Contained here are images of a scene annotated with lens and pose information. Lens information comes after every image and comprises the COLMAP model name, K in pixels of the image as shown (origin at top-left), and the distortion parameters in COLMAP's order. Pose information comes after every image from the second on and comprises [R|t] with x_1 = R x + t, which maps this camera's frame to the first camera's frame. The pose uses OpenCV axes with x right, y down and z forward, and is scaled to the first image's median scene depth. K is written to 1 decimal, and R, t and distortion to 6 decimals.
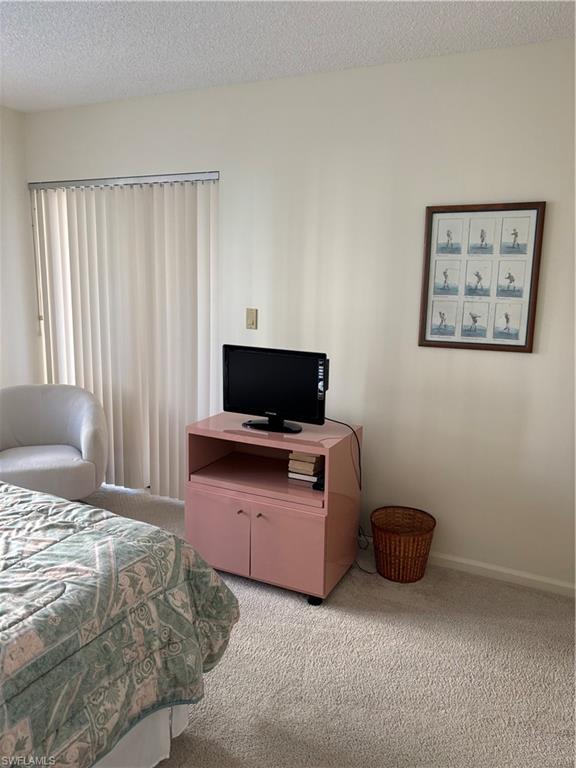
lens RADIAL K [[575.8, 0, 288.0], [0, 575.8, 384.0], [0, 0, 1]] dist [0.050962, -0.068709]
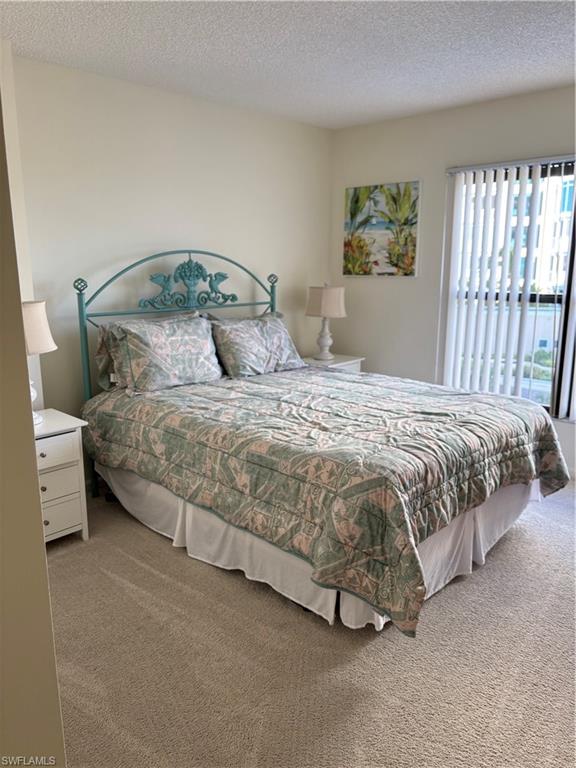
lens RADIAL K [[575.8, 0, 288.0], [0, 575.8, 384.0], [0, 0, 1]] dist [0.050962, -0.068709]
pose [[-0.308421, 0.175200, -0.934977, 1.048930], [-0.171935, 0.956437, 0.235937, -0.178835], [0.935583, 0.233523, -0.264862, 1.248940]]
